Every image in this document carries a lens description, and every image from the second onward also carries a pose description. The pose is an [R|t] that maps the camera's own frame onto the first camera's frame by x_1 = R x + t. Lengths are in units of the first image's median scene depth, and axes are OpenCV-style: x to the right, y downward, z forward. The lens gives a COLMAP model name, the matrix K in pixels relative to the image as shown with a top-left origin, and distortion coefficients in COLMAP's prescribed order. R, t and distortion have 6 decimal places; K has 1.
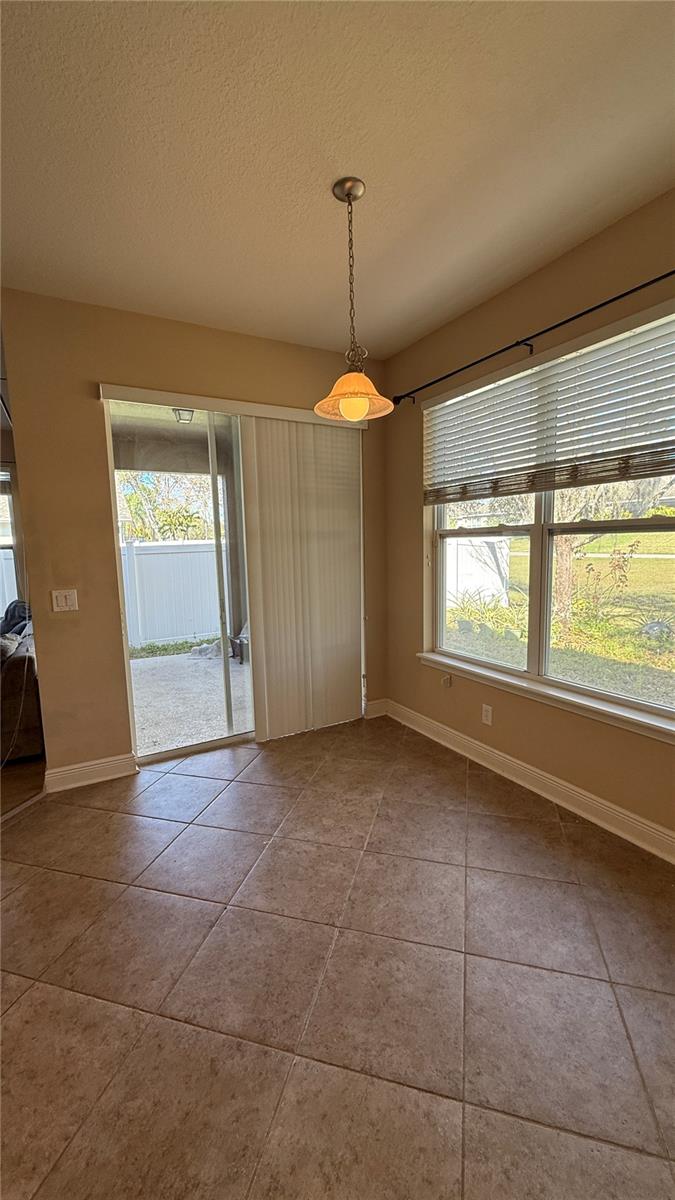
lens RADIAL K [[478.4, 0, 335.5], [0, 478.4, 600.2], [0, 0, 1]] dist [-0.001082, -0.000332]
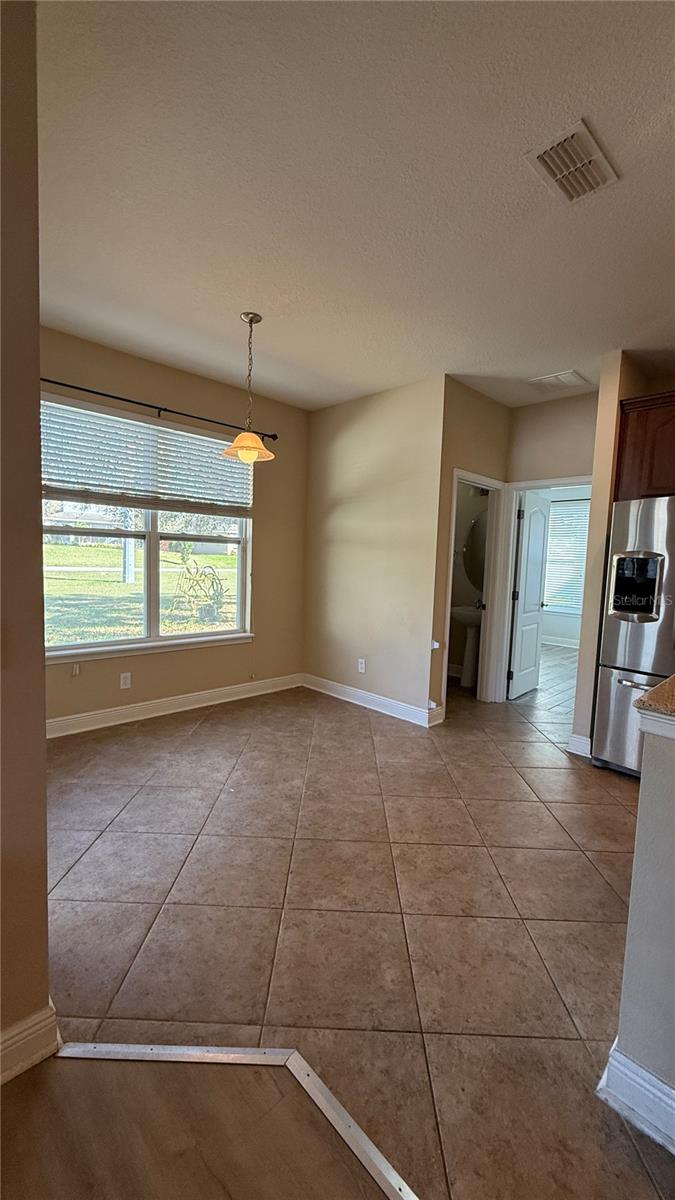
lens RADIAL K [[478.4, 0, 335.0], [0, 478.4, 601.8], [0, 0, 1]] dist [-0.001082, -0.000332]
pose [[-0.254352, -0.080938, 0.963719, -1.134545], [0.082270, 0.991069, 0.104948, -0.057911], [-0.963606, 0.105979, -0.245421, 0.847733]]
